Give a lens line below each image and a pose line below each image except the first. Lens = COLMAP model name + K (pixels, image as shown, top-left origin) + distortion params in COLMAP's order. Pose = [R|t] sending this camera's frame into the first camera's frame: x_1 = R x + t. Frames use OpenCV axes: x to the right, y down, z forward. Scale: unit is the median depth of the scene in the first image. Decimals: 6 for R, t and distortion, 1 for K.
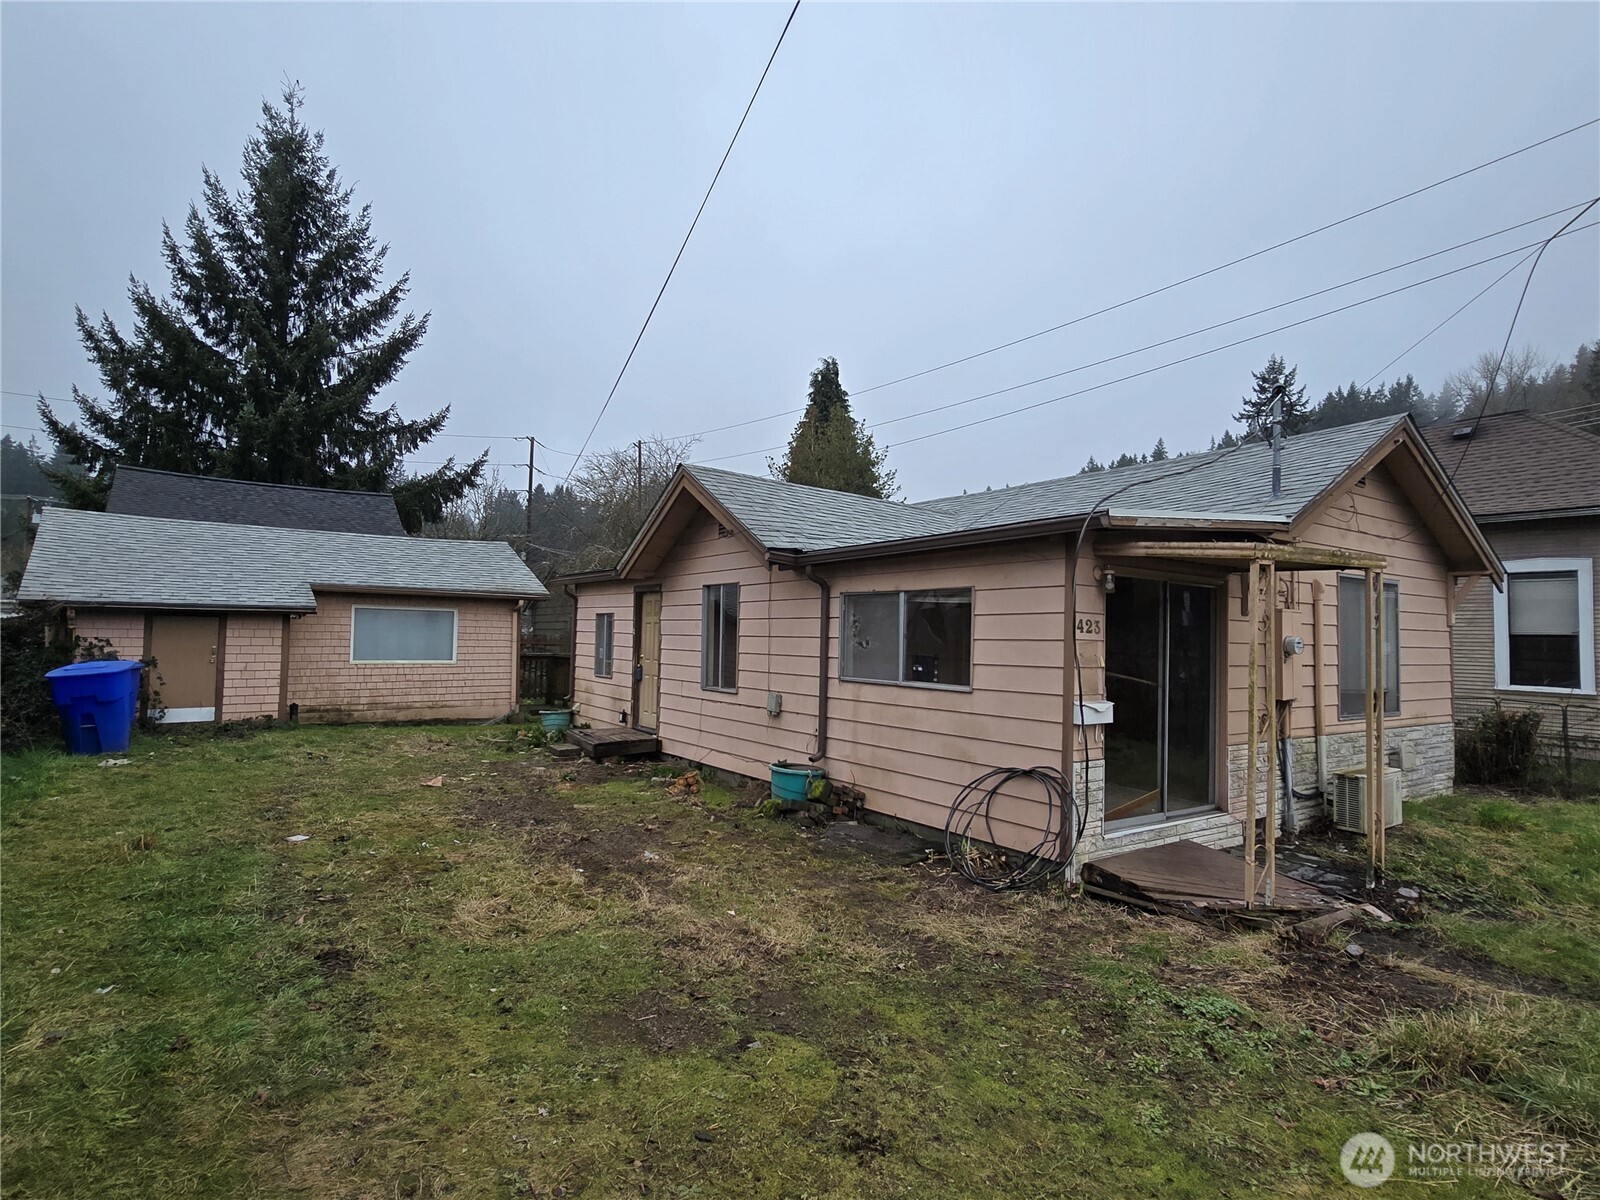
lens RADIAL K [[844.5, 0, 798.7], [0, 844.5, 606.5], [0, 0, 1]] dist [0.000265, 0.000594]
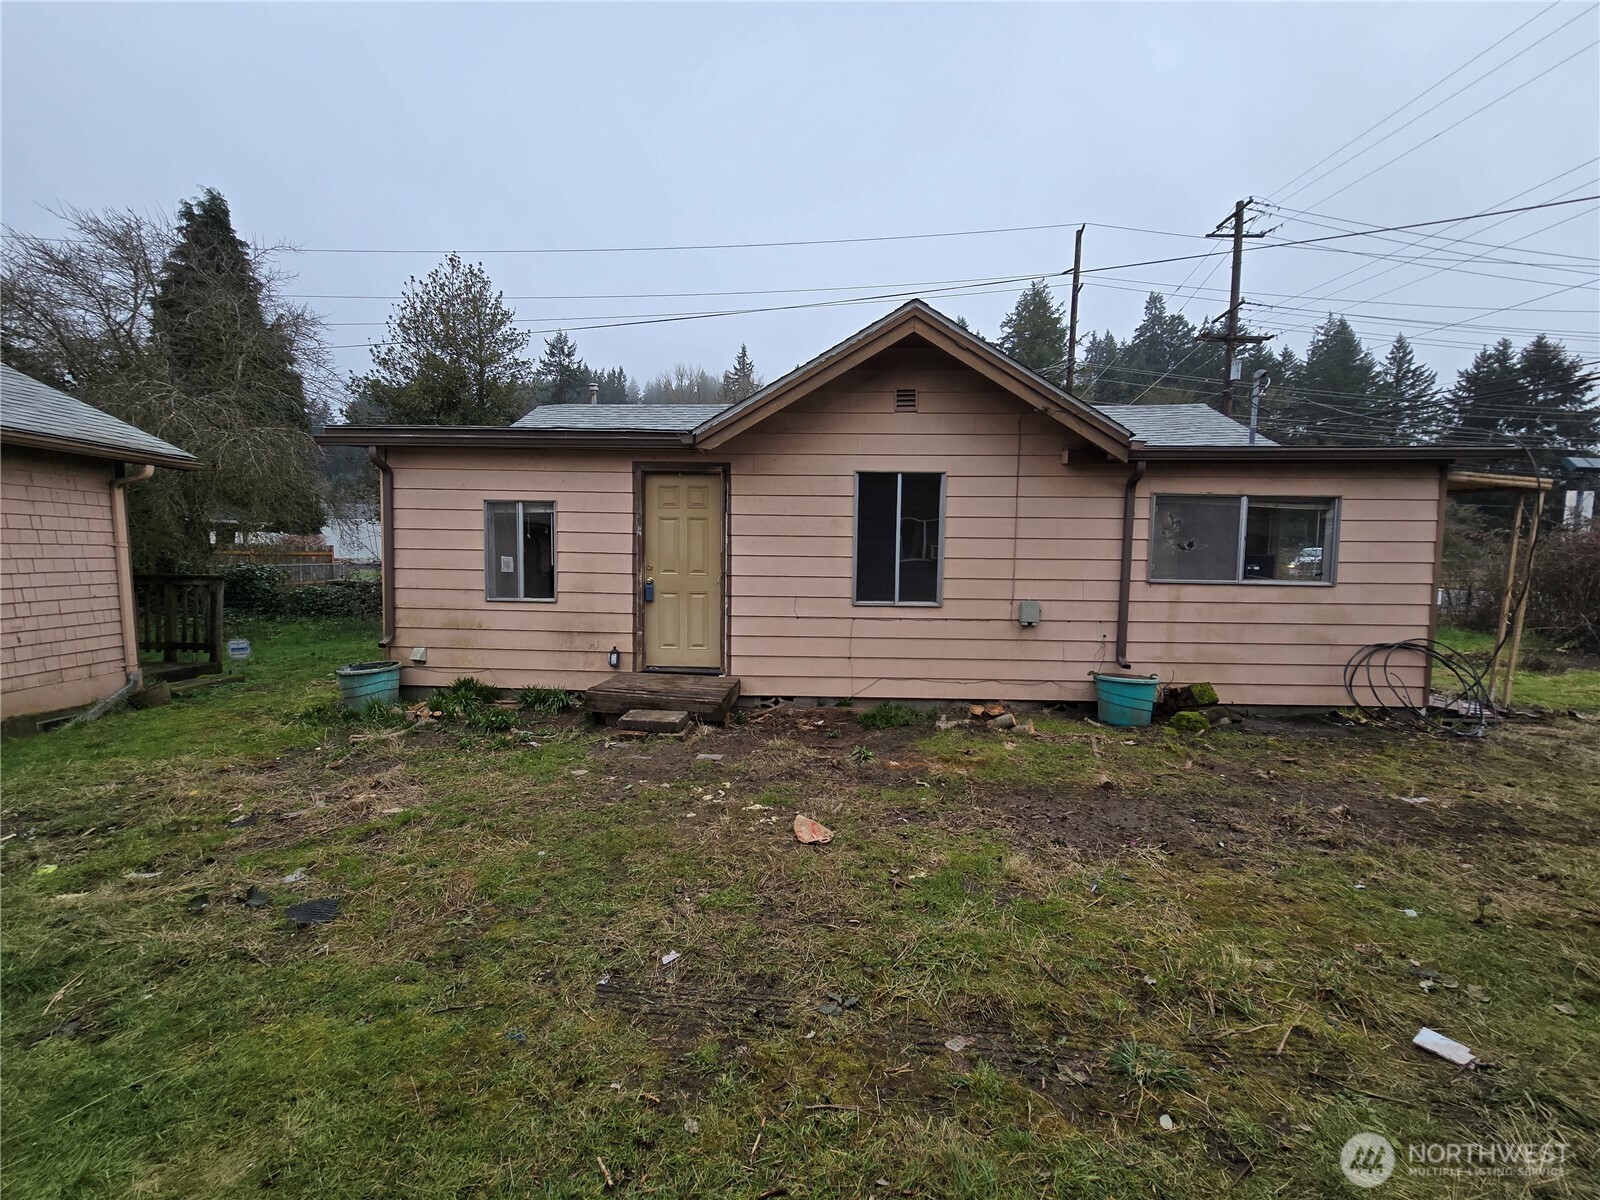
lens RADIAL K [[652.7, 0, 801.9], [0, 652.7, 599.7], [0, 0, 1]] dist [-0.000902, 0.000235]
pose [[0.598262, -0.067580, 0.798446, -0.519164], [-0.029746, 0.993877, 0.106410, 0.024367], [-0.800748, -0.087411, 0.592589, 0.561877]]
